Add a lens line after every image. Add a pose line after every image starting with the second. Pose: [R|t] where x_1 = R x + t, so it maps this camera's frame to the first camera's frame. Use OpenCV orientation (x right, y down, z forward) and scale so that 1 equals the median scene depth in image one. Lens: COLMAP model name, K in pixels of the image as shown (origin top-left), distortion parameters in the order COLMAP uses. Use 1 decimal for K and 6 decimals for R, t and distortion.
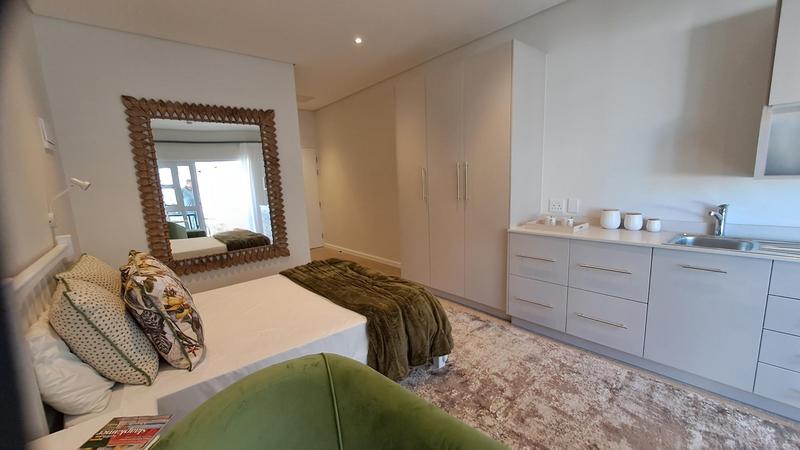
lens RADIAL K [[318.1, 0, 395.8], [0, 318.1, 230.6], [0, 0, 1]] dist [-0.000432, 0.000956]
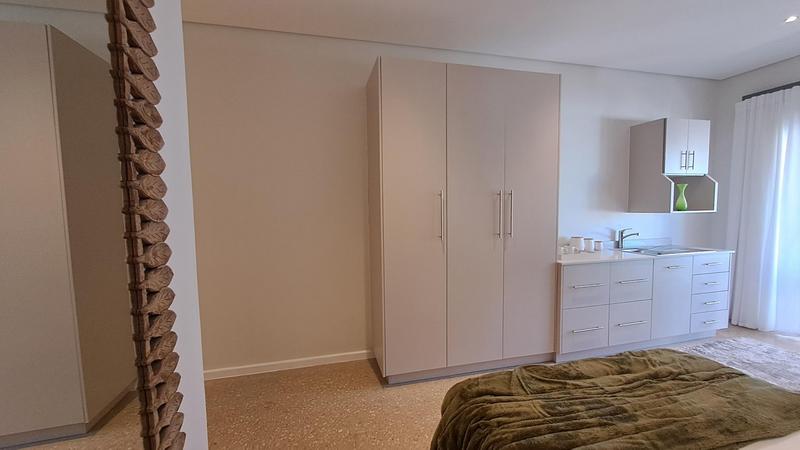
lens RADIAL K [[339.3, 0, 402.0], [0, 339.3, 228.7], [0, 0, 1]] dist [-0.000805, 0.000243]
pose [[0.433147, -0.013077, 0.901228, -0.971426], [0.144095, 0.988039, -0.054918, -0.145287], [-0.889730, 0.153650, 0.429850, 1.214791]]
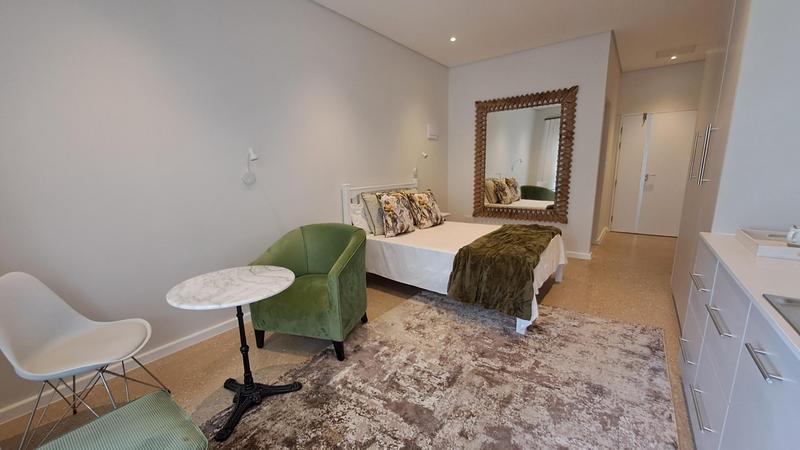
lens RADIAL K [[318.1, 0, 398.4], [0, 318.1, 231.0], [0, 0, 1]] dist [-0.000432, 0.000956]
pose [[0.226137, 0.232217, -0.946011, 1.020594], [-0.145899, 0.968288, 0.202809, -0.058906], [0.963107, 0.092159, 0.252846, 0.324221]]
